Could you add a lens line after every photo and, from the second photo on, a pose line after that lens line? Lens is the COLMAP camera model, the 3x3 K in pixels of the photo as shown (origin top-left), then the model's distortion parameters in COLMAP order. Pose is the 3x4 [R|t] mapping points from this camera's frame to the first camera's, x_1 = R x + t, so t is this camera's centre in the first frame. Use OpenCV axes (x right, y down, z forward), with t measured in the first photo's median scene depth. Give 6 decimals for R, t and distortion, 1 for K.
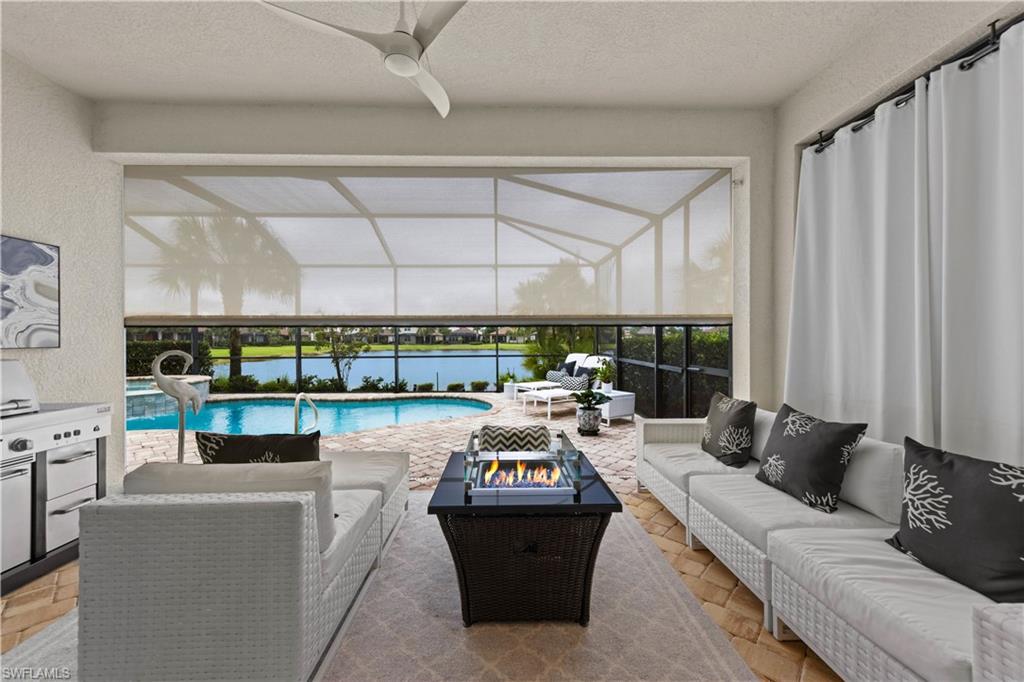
lens RADIAL K [[374.0, 0, 507.6], [0, 374.0, 341.3], [0, 0, 1]] dist [0.002405, 0.000020]
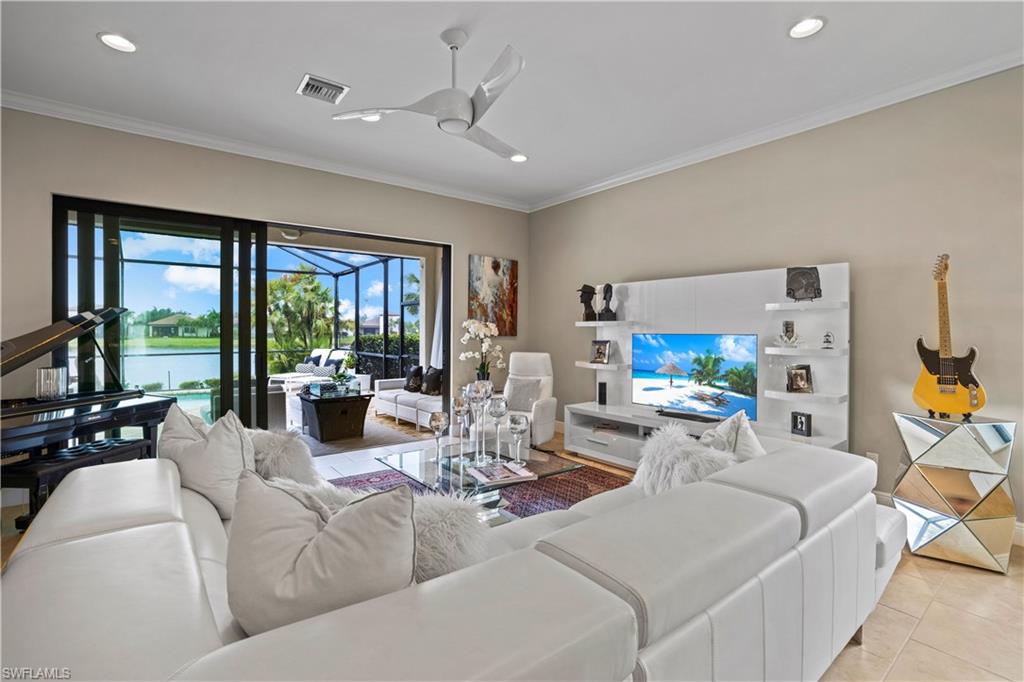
lens RADIAL K [[459.4, 0, 511.5], [0, 459.4, 335.7], [0, 0, 1]] dist [-0.030479, 0.001020]
pose [[0.796833, -0.000904, 0.604198, -0.297663], [-0.001615, 0.999992, 0.003625, -0.022281], [-0.604197, -0.003864, 0.796826, -0.752548]]
